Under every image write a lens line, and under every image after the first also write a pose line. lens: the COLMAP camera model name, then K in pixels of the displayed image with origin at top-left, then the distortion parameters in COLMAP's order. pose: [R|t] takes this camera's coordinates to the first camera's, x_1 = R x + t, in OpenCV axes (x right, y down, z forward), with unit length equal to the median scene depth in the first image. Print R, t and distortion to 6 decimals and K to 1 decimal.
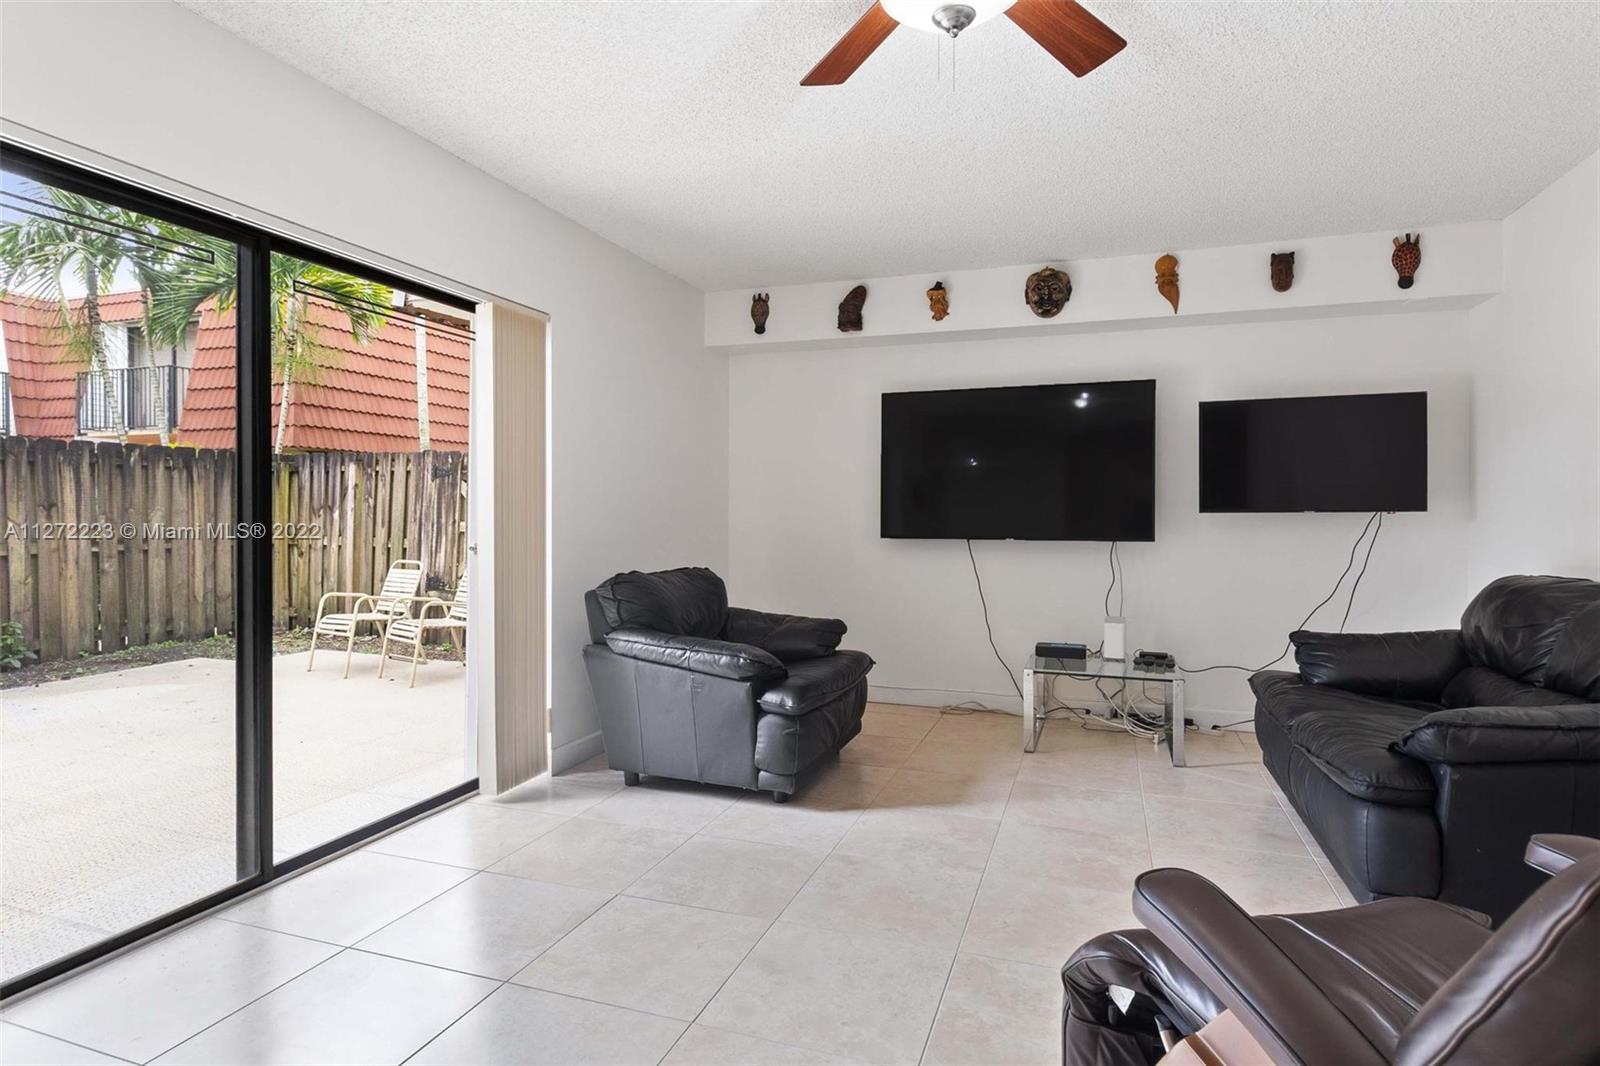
lens RADIAL K [[839.9, 0, 804.5], [0, 839.9, 520.1], [0, 0, 1]] dist [0.000114, -0.000566]
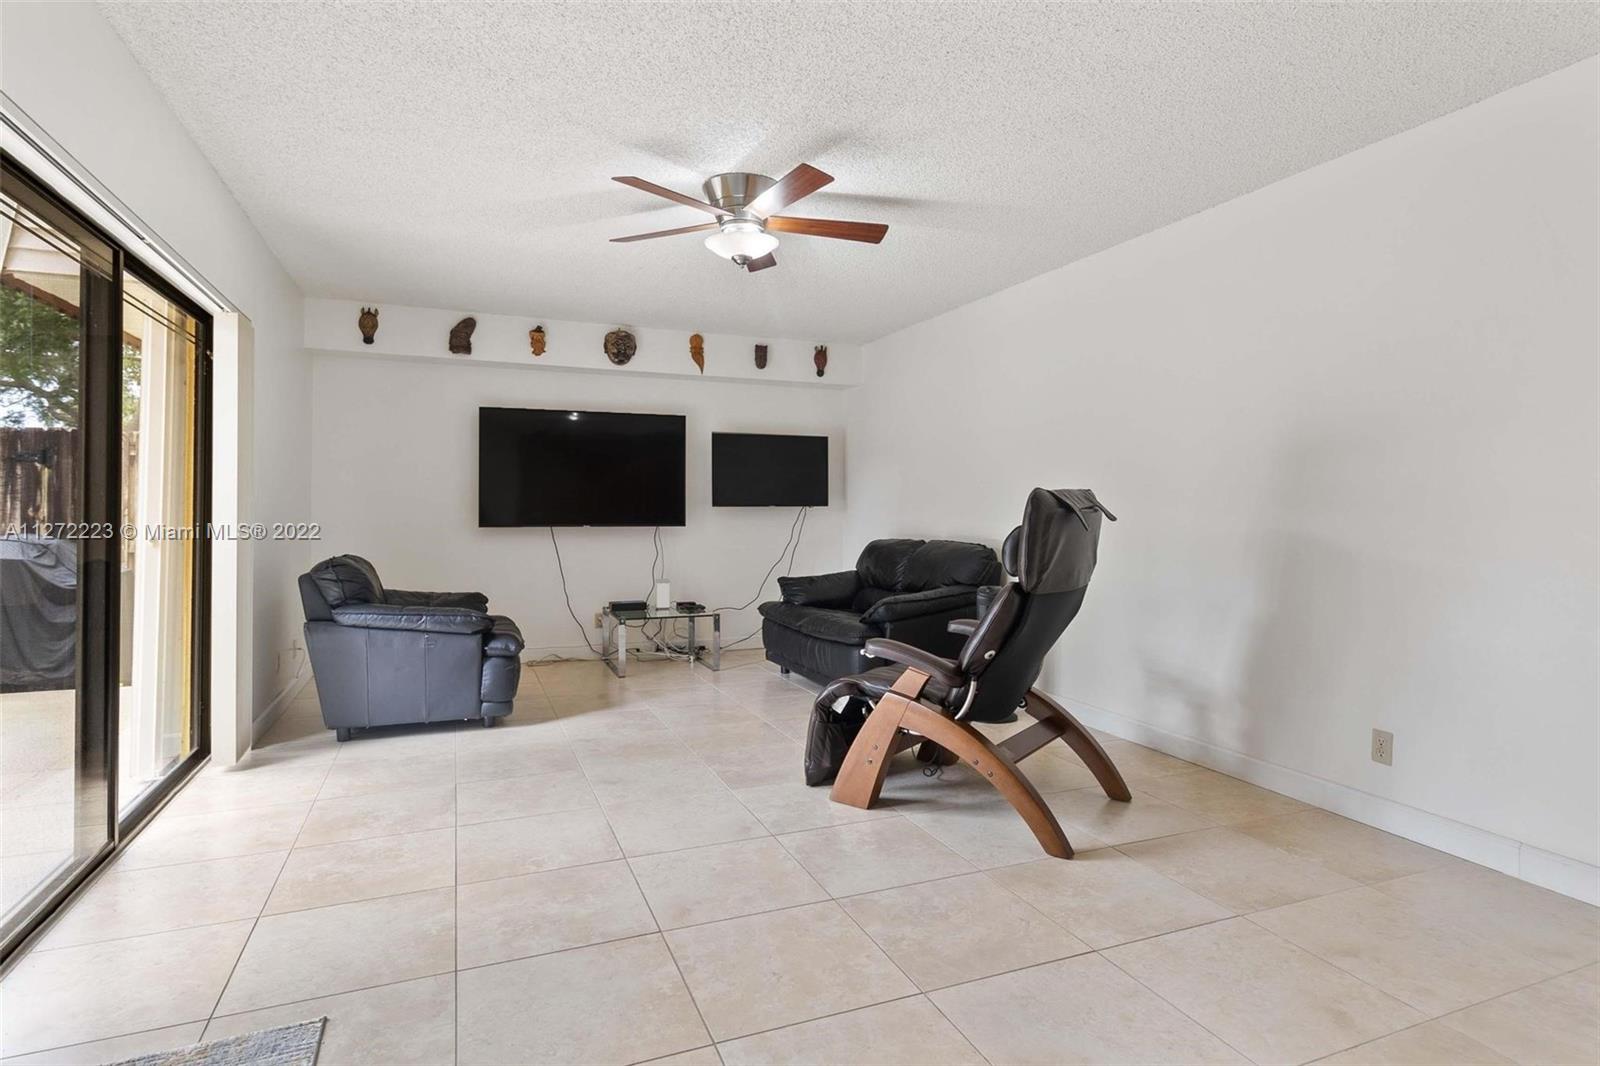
lens RADIAL K [[848.8, 0, 802.2], [0, 848.8, 502.6], [0, 0, 1]] dist [0.002802, 0.000364]
pose [[0.745847, 0.005060, 0.666098, -0.444629], [0.003288, 0.999931, -0.011277, 0.001766], [-0.666109, 0.010601, 0.745779, -0.255621]]
